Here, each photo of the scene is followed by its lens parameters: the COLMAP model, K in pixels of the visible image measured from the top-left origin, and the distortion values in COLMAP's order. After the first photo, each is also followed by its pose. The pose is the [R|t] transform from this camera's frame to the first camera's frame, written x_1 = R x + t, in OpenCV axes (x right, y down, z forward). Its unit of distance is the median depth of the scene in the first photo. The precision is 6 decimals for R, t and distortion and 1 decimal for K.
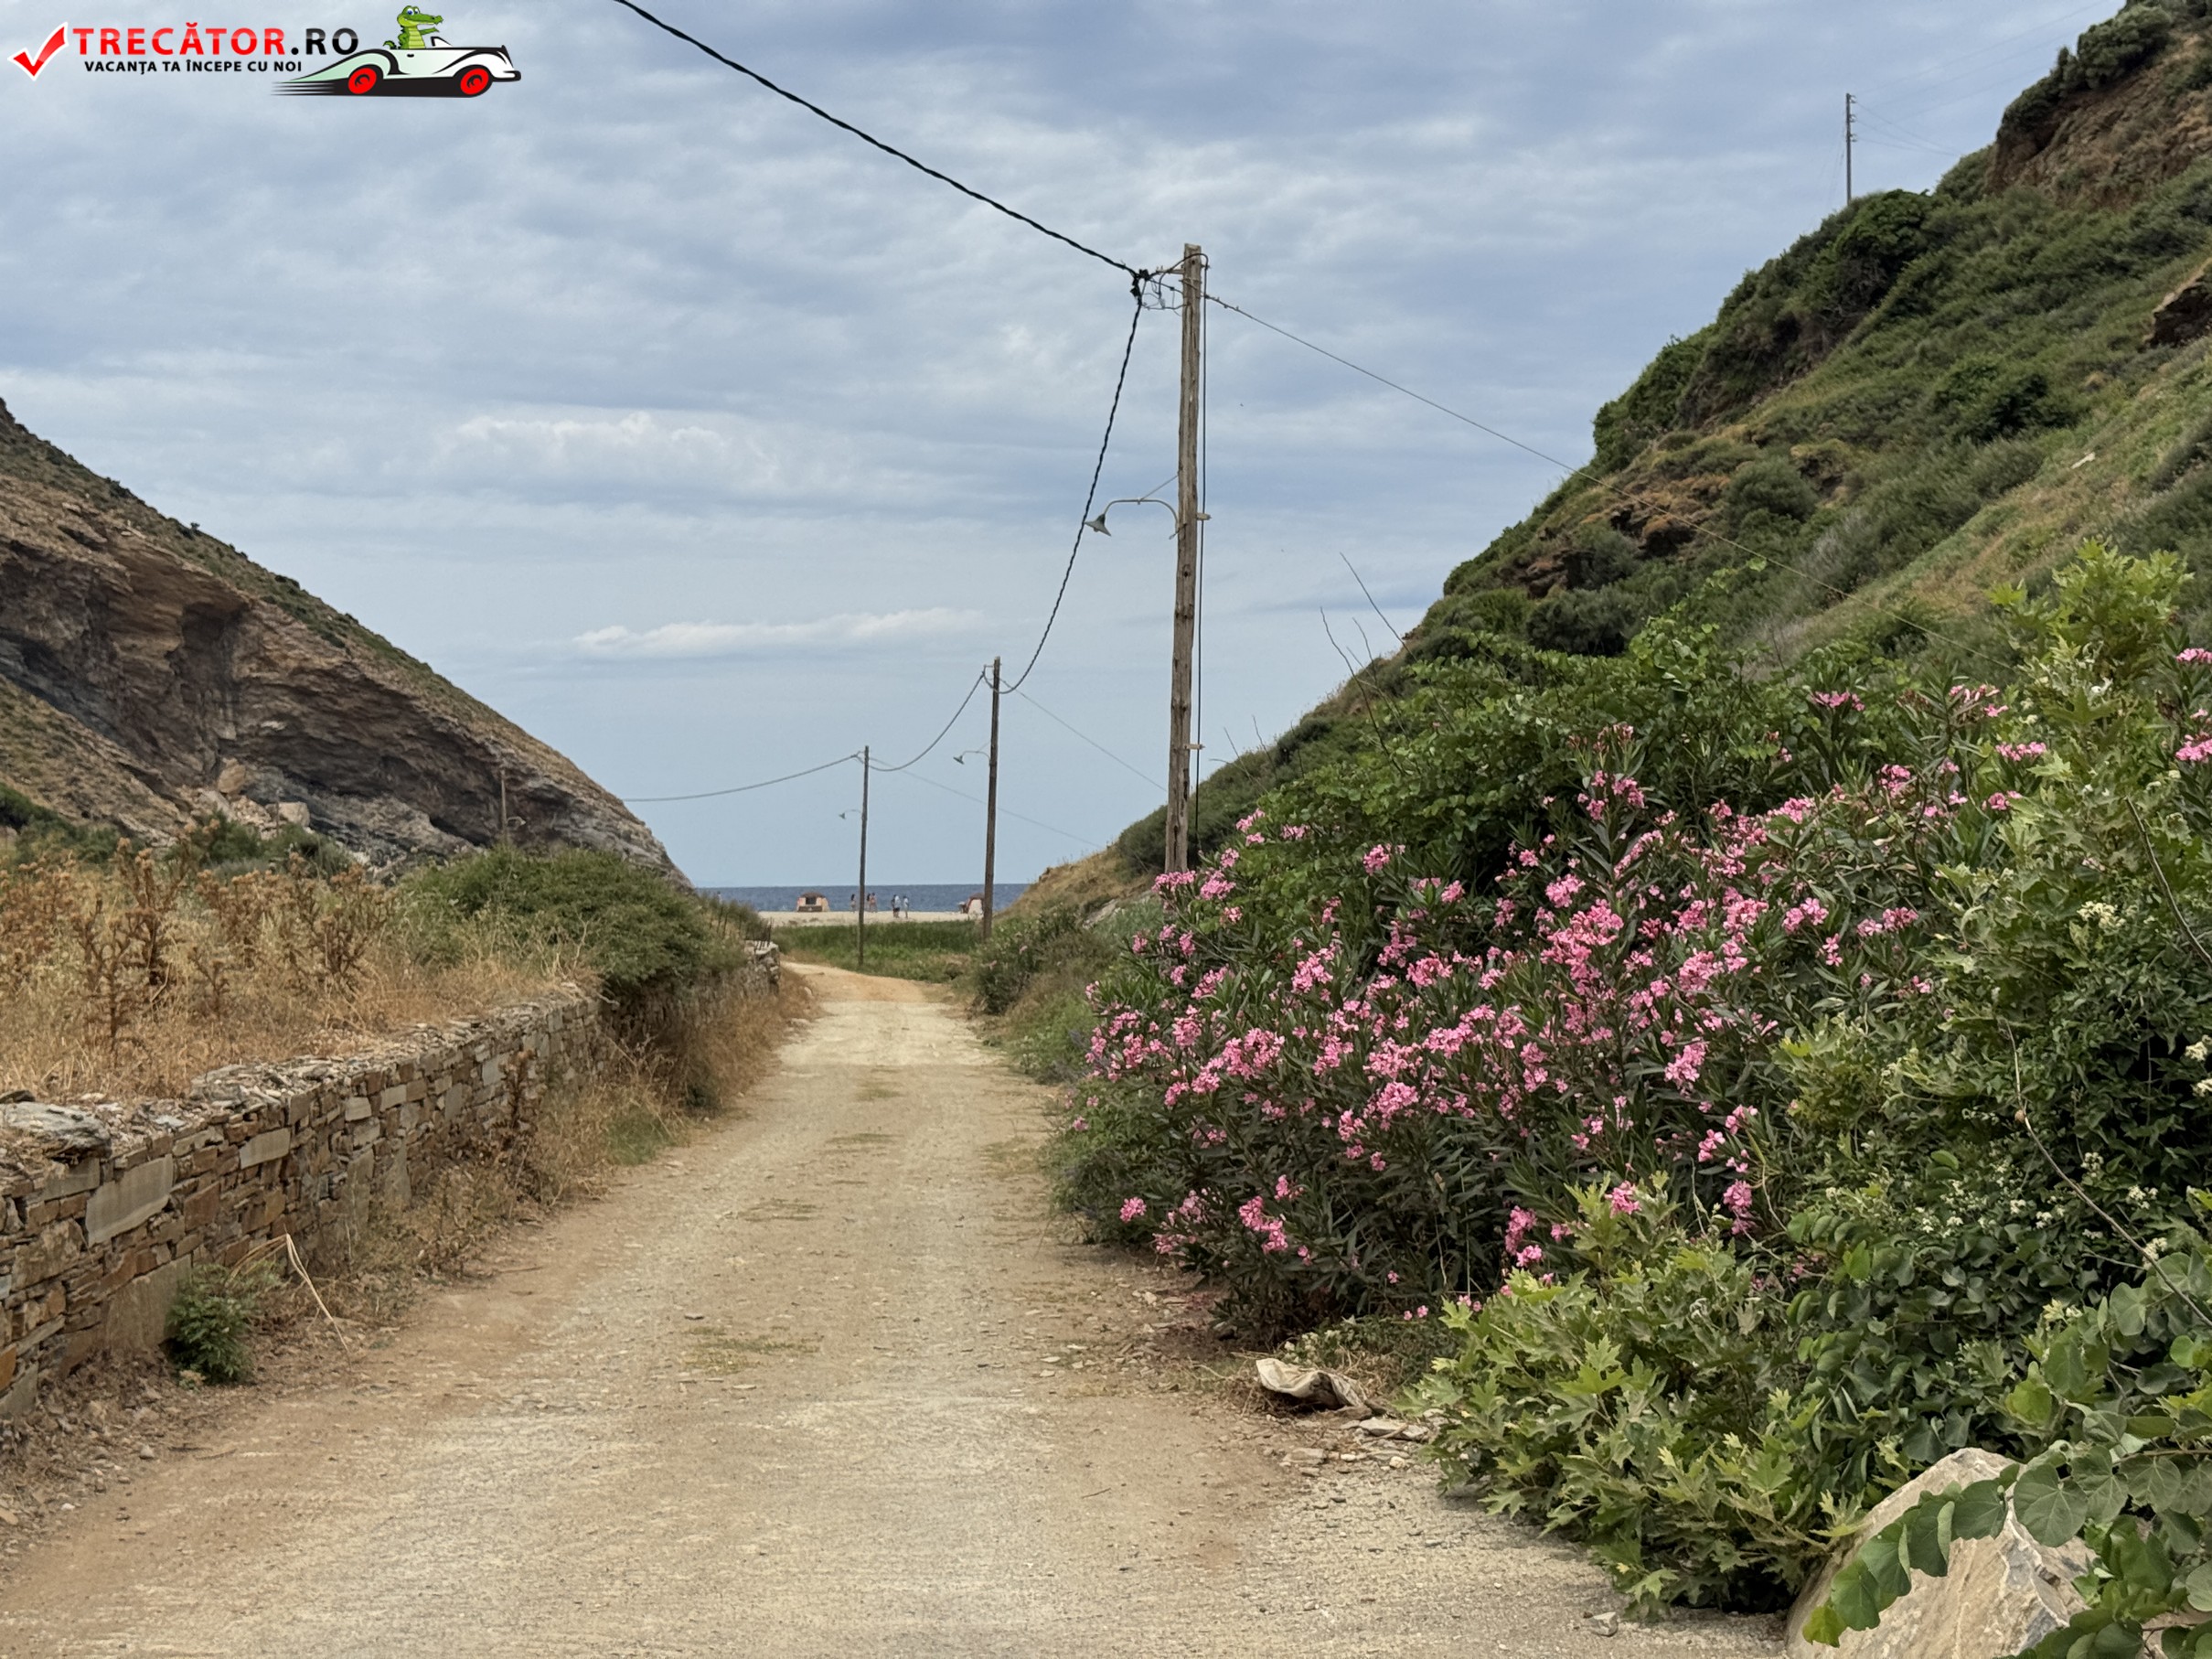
lens RADIAL K [[3111.0, 0, 1104.7], [0, 3111.0, 842.8], [0, 0, 1]] dist [0.096320, 0.000000]
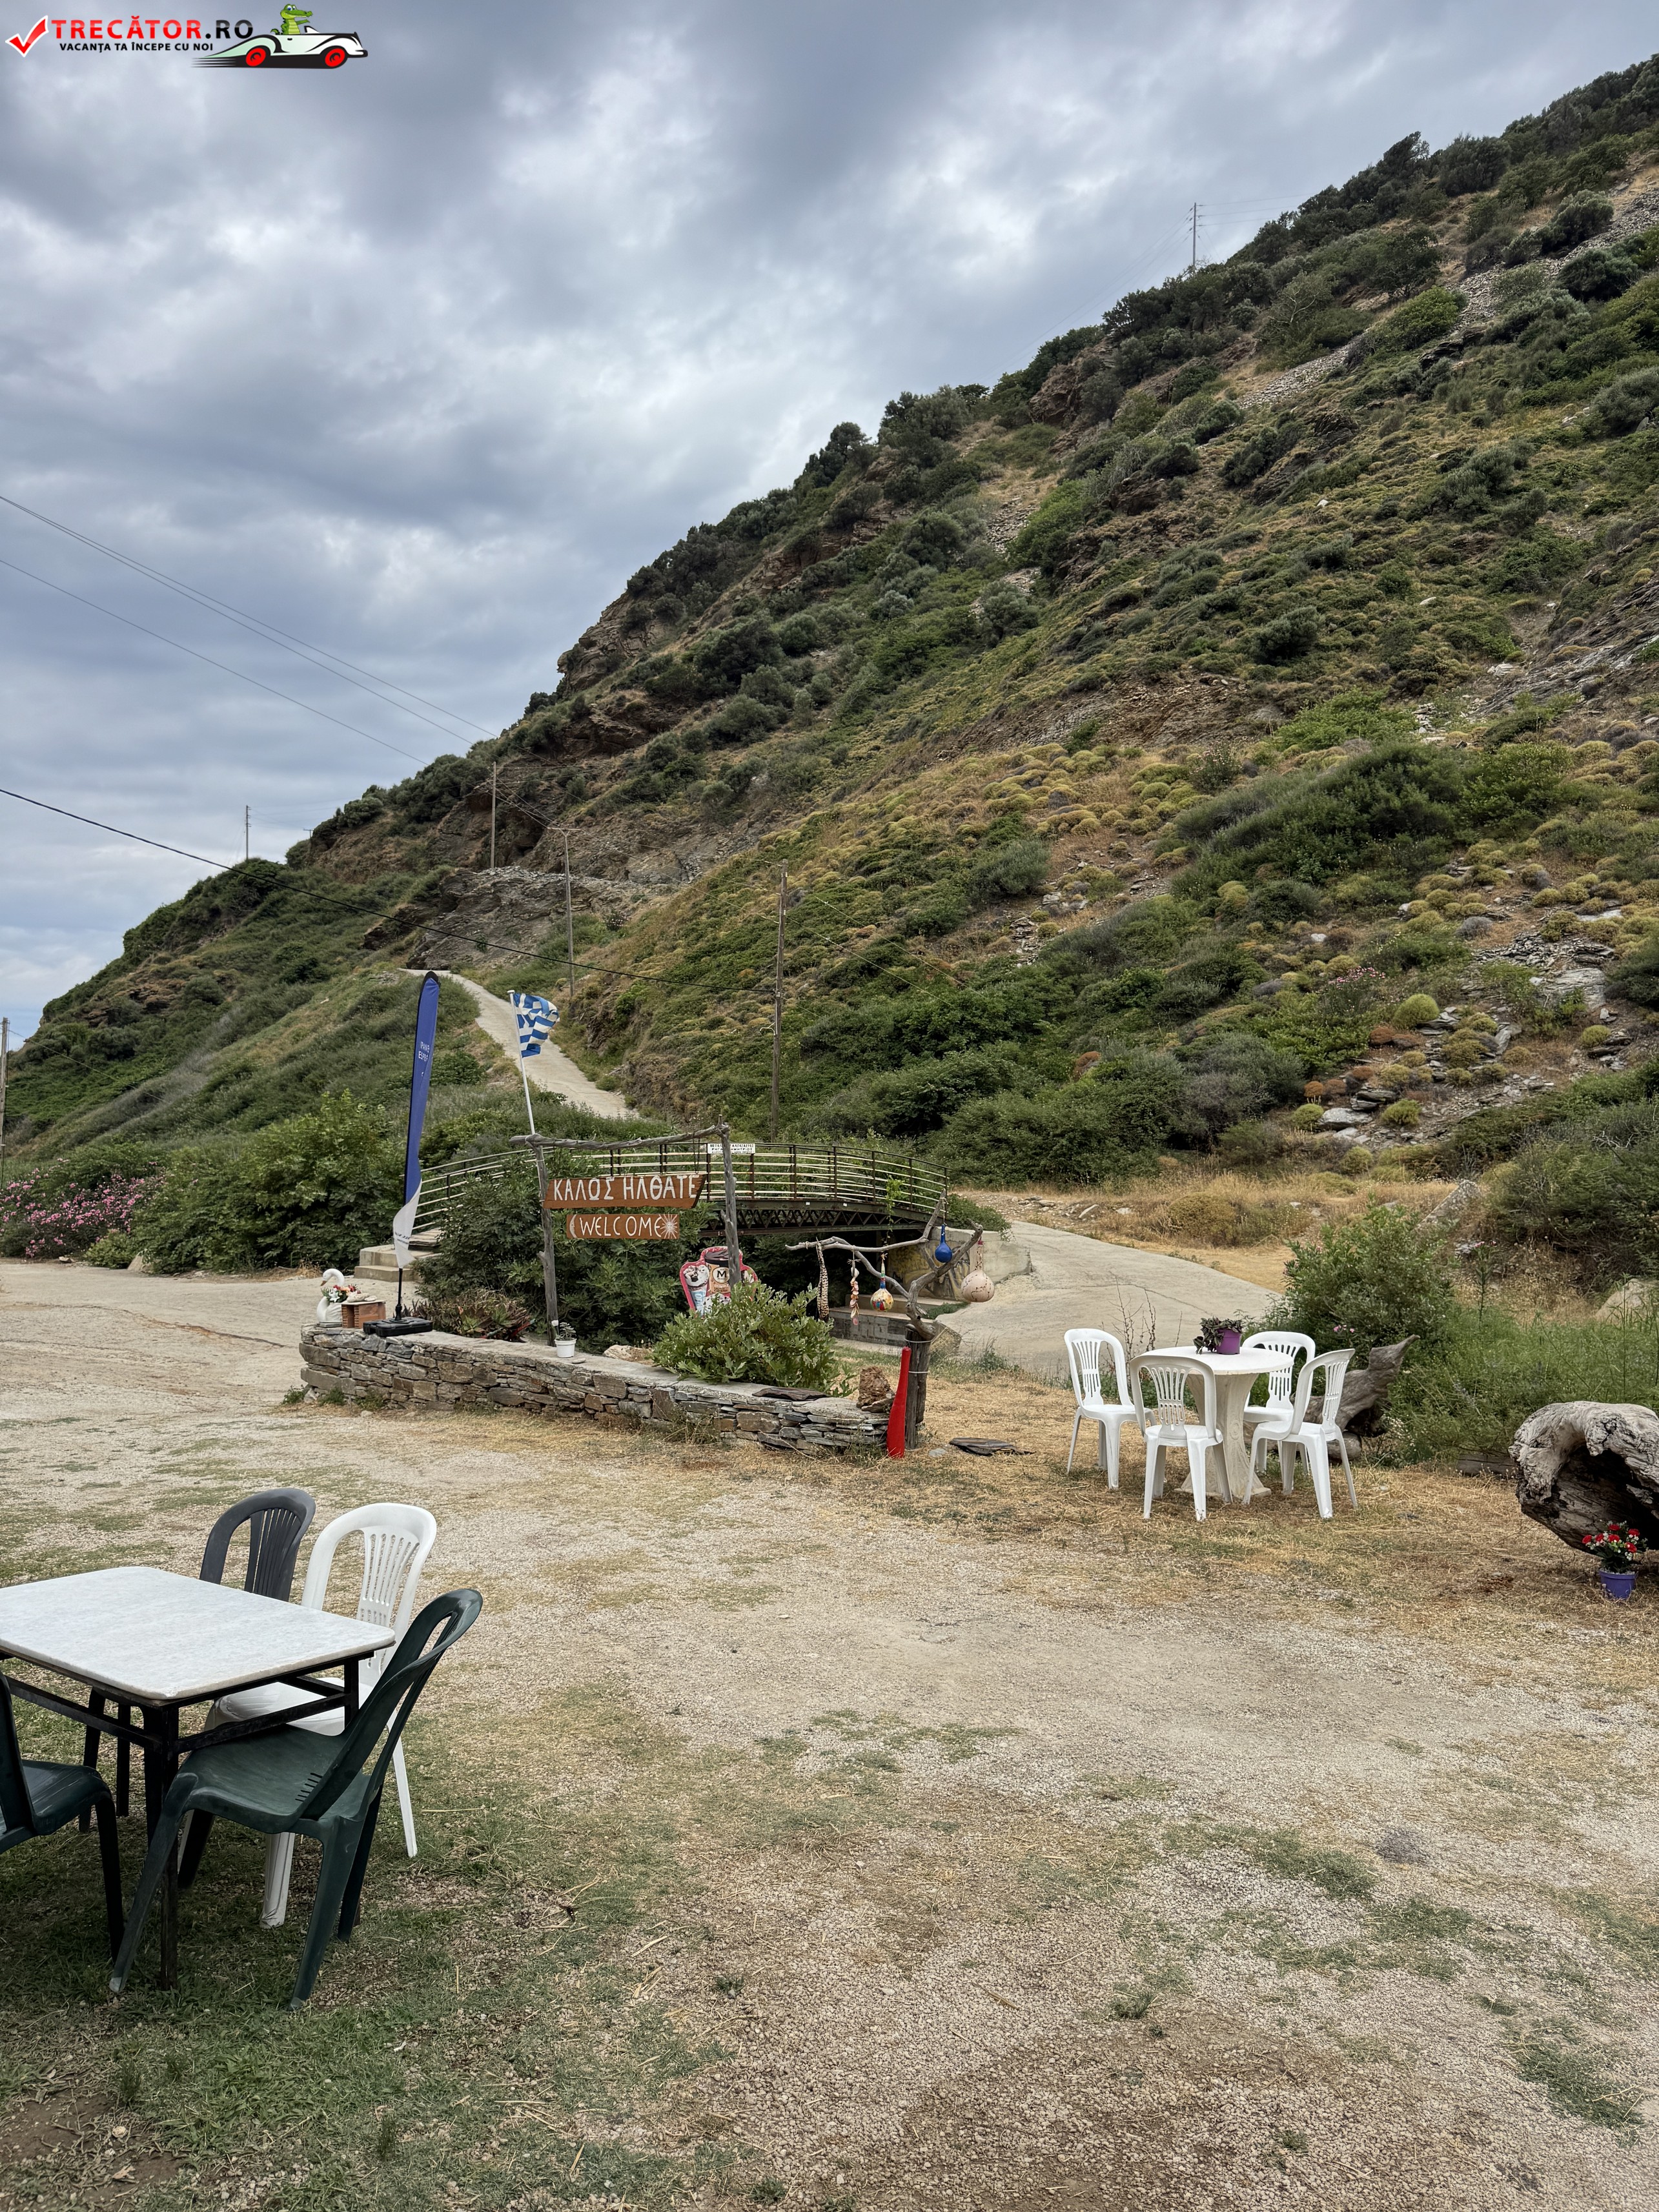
lens RADIAL K [[1579.7, 0, 811.7], [0, 1579.7, 1128.4], [0, 0, 1]] dist [0.069534, -0.060686]
pose [[0.844581, 0.024331, 0.534874, -0.036950], [-0.024682, 0.999674, -0.006501, -0.012248], [-0.534858, -0.007711, 0.844907, -0.243047]]
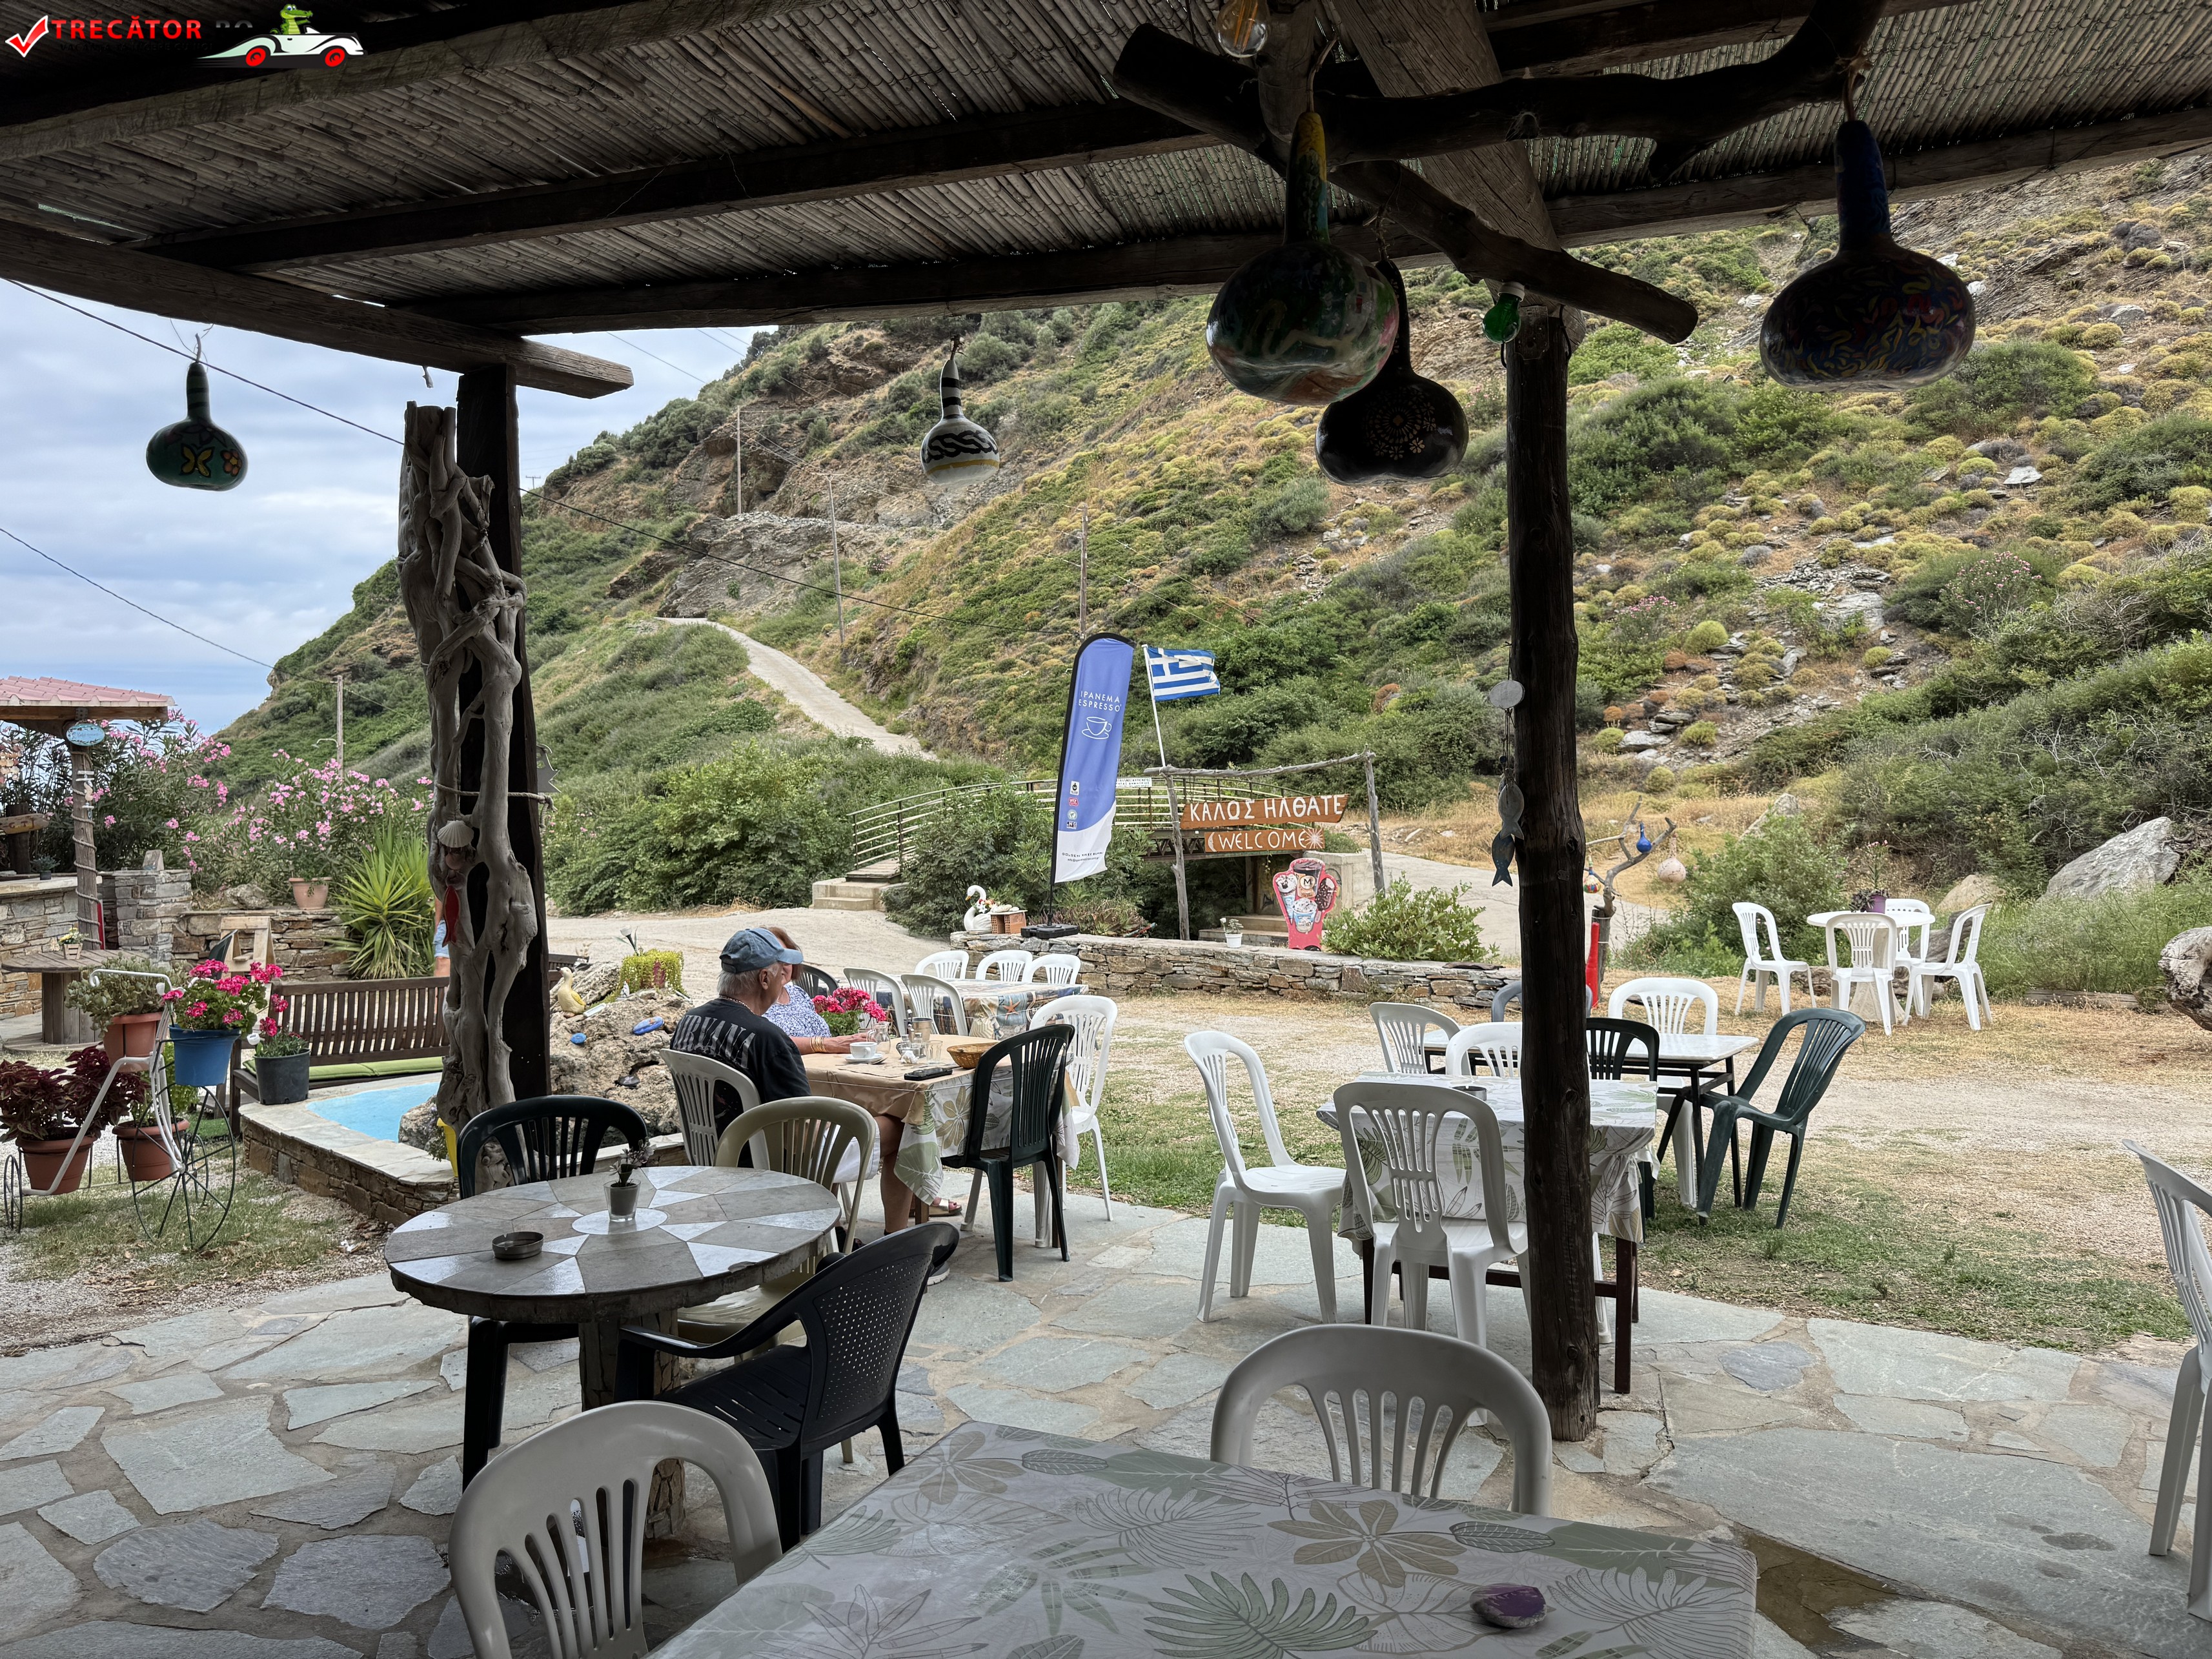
lens RADIAL K [[1579.7, 0, 1096.3], [0, 1579.7, 842.8], [0, 0, 1]] dist [0.069534, -0.060686]
pose [[0.821965, -0.025033, 0.568988, -0.067729], [0.002325, 0.999173, 0.040602, -0.011210], [-0.569534, -0.032050, 0.821343, -0.243205]]
